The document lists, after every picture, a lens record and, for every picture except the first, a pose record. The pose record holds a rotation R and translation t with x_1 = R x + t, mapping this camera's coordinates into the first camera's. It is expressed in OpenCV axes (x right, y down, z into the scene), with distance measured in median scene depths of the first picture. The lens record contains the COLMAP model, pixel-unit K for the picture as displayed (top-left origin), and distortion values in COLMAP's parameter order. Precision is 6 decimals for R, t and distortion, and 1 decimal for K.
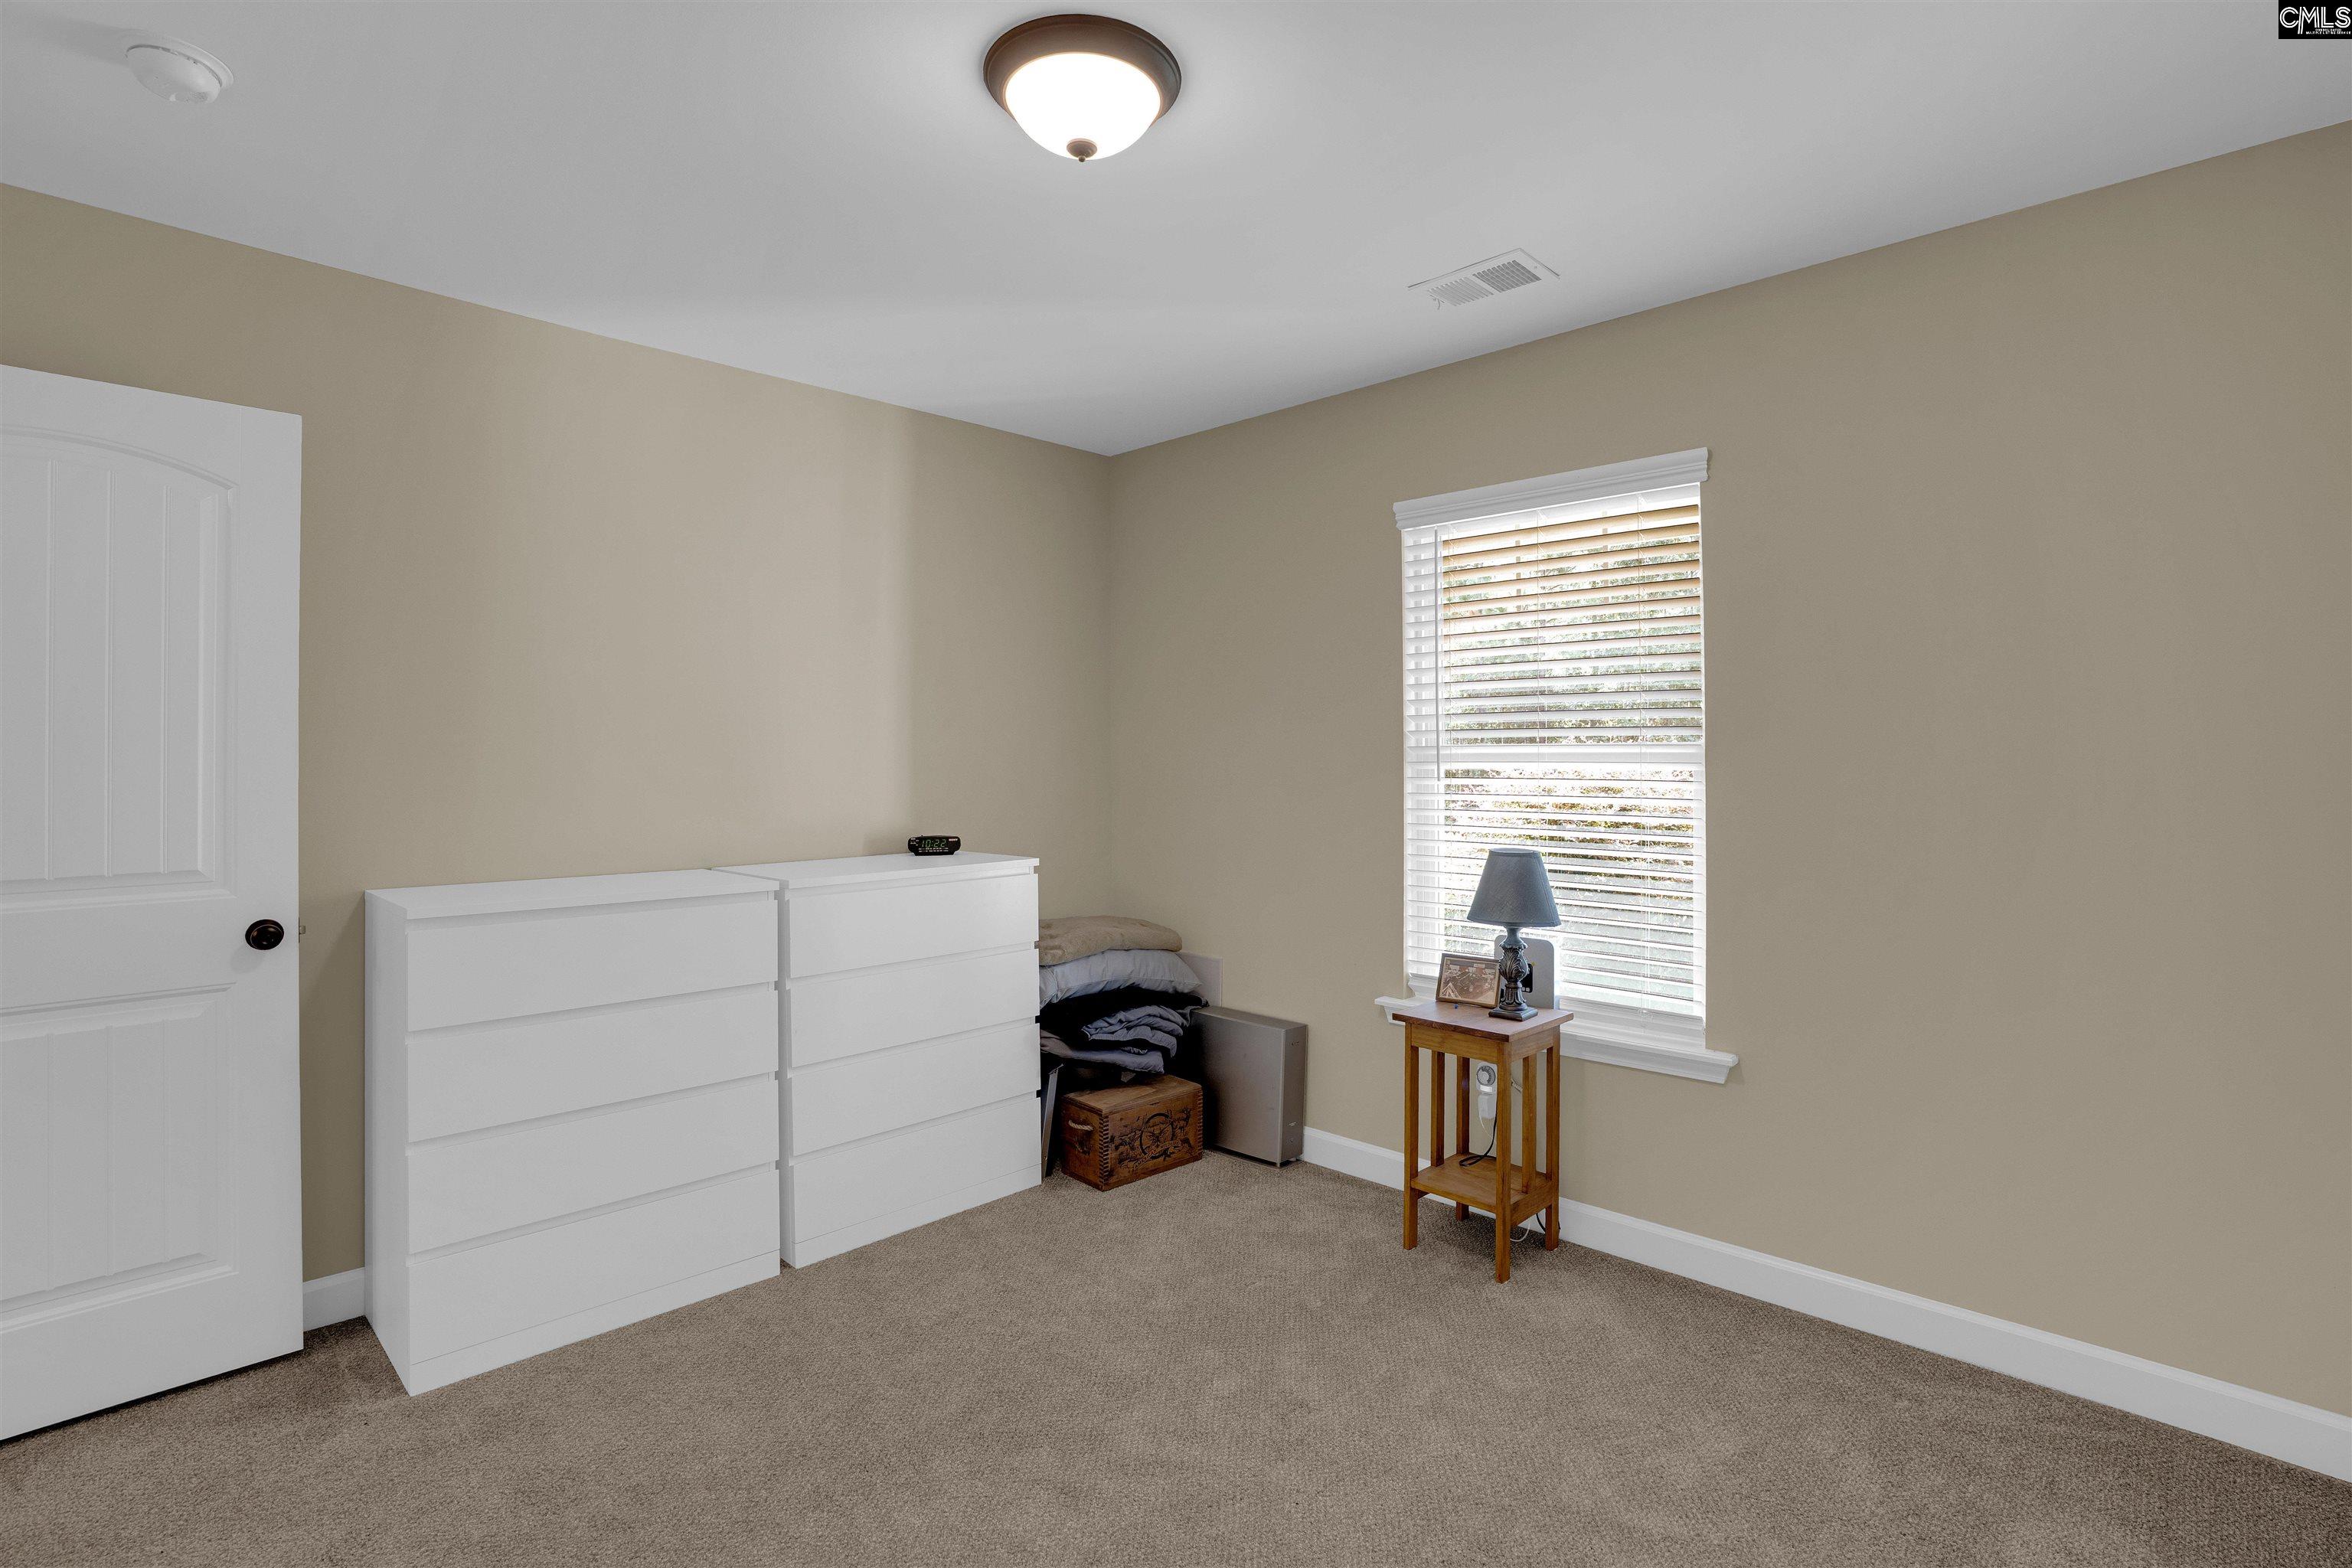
lens RADIAL K [[1106.4, 0, 1176.0], [0, 1106.4, 779.6], [0, 0, 1]] dist [-0.081898, 0.043346]
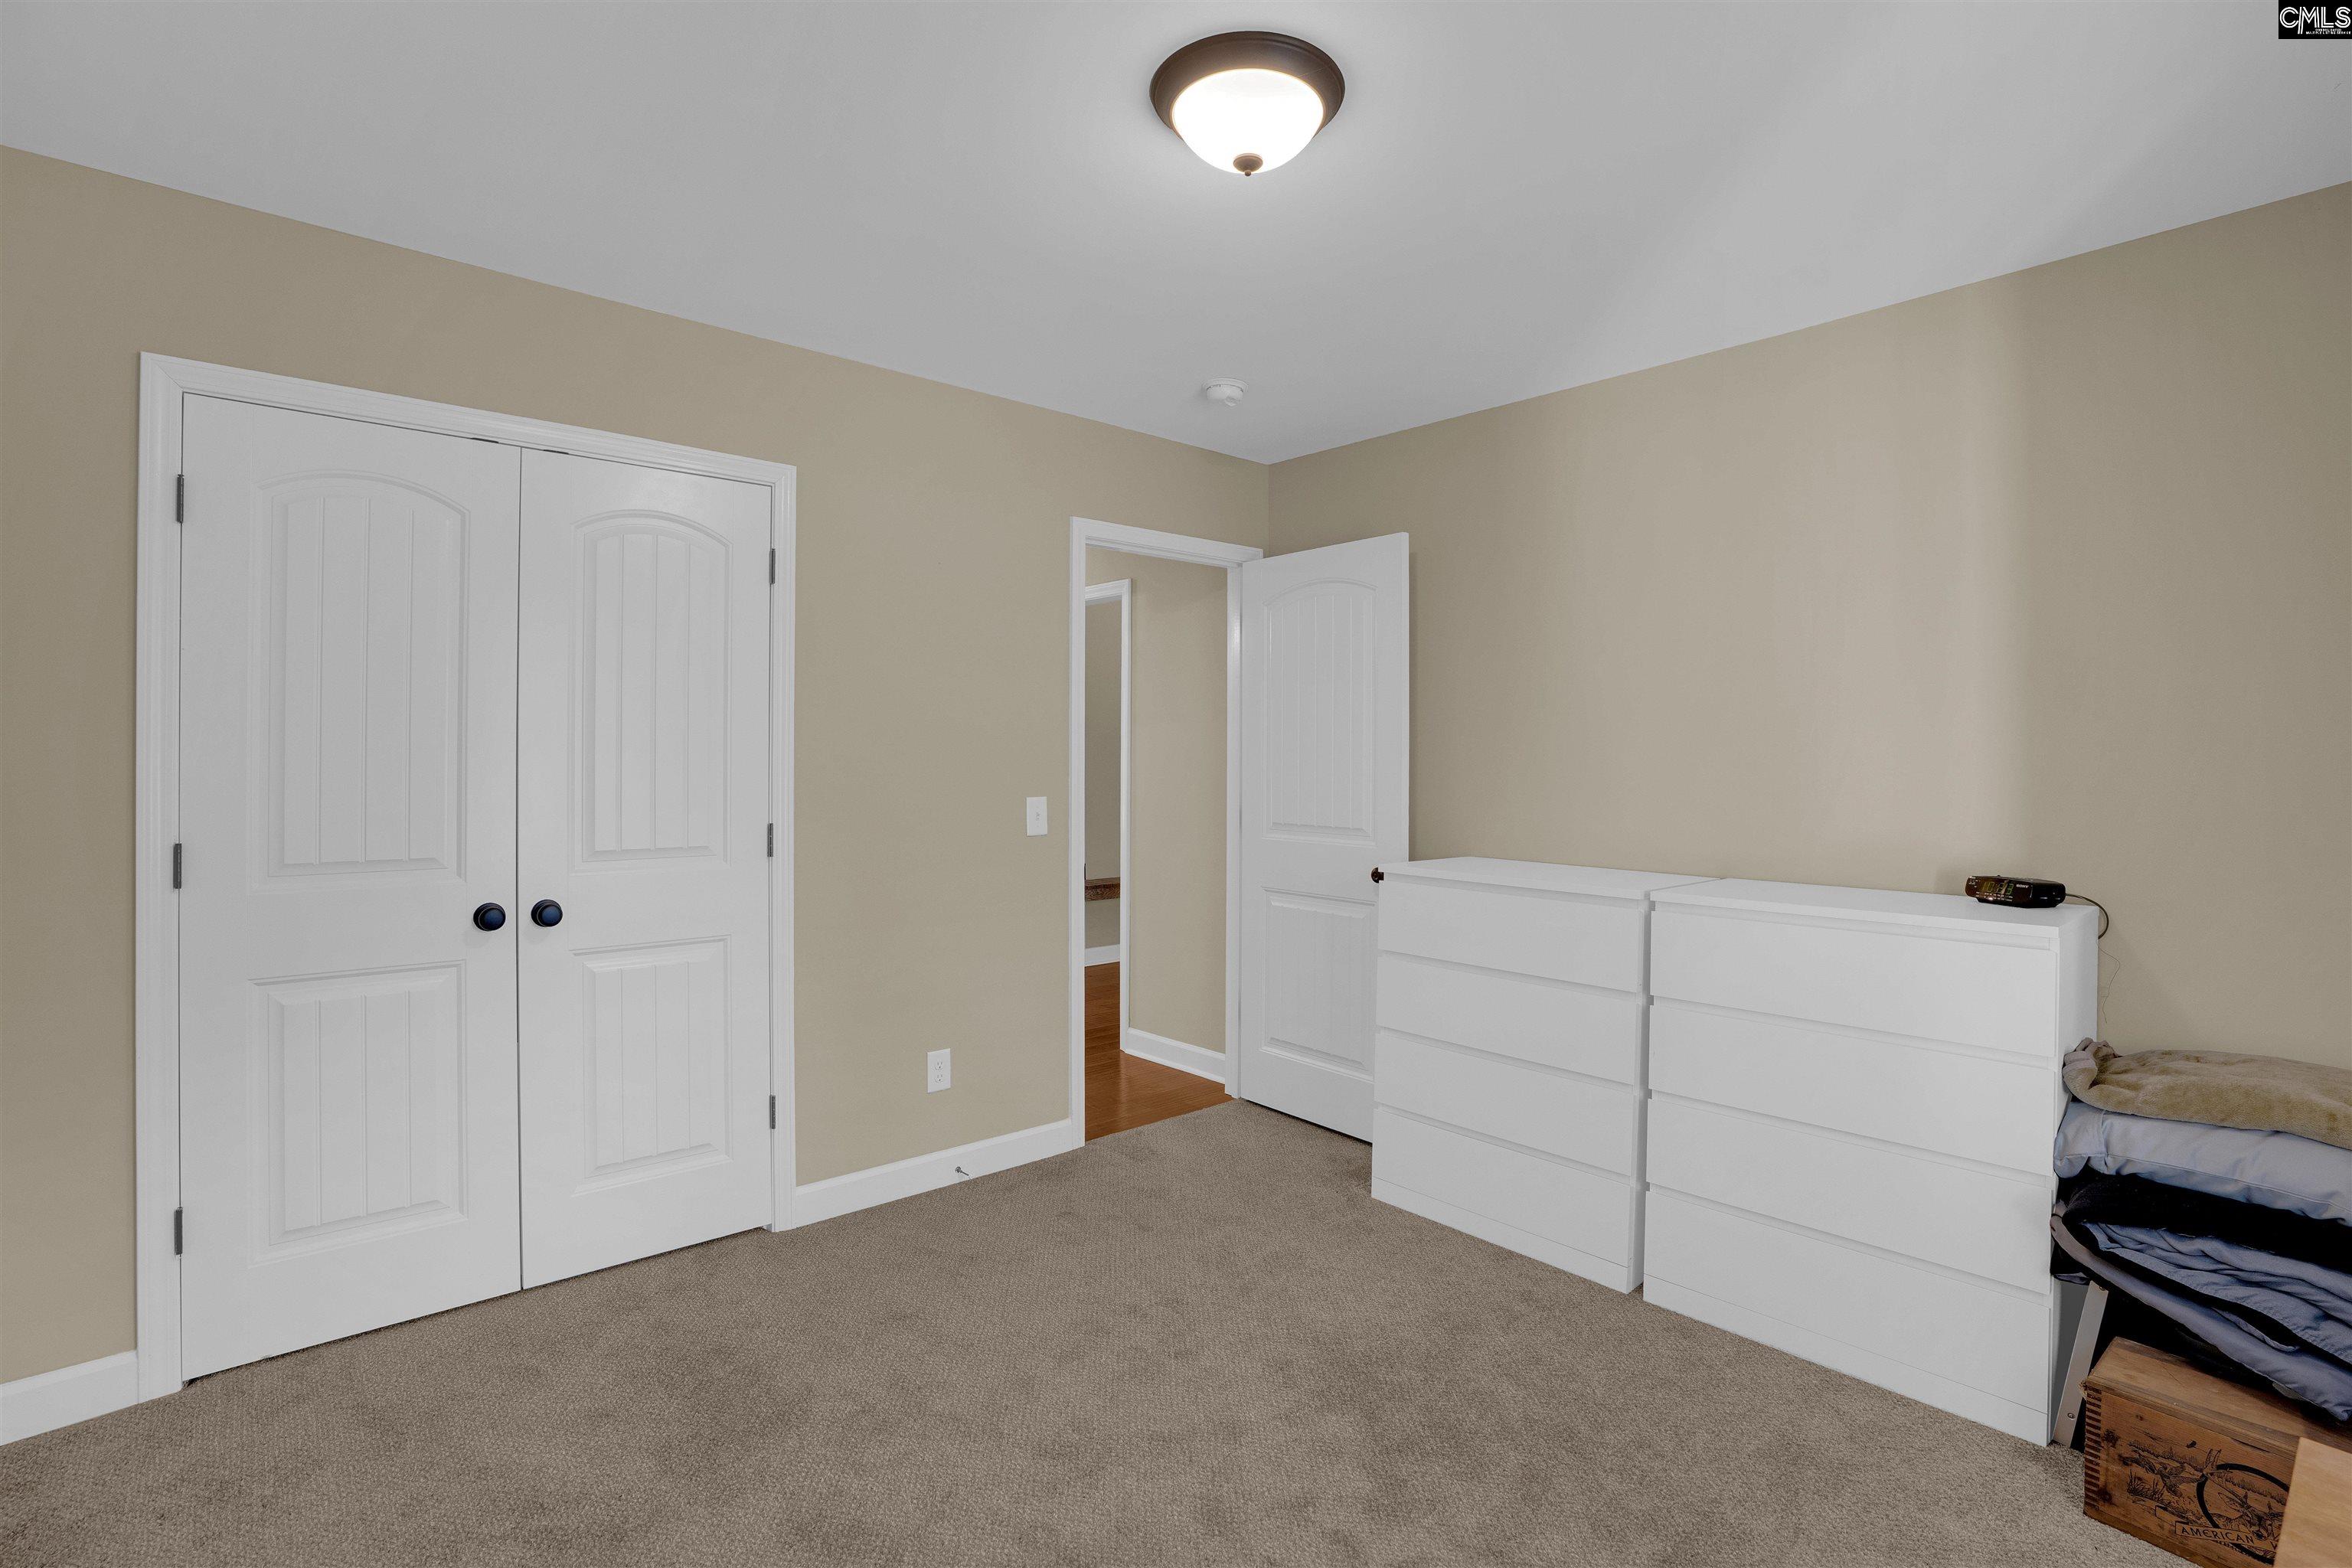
lens RADIAL K [[1106.4, 0, 1176.0], [0, 1106.4, 779.6], [0, 0, 1]] dist [-0.081898, 0.043346]
pose [[-0.062241, 0.025399, -0.997738, 0.541588], [-0.022757, 0.999380, 0.026861, -0.019871], [0.997802, 0.024377, -0.061625, 0.561706]]
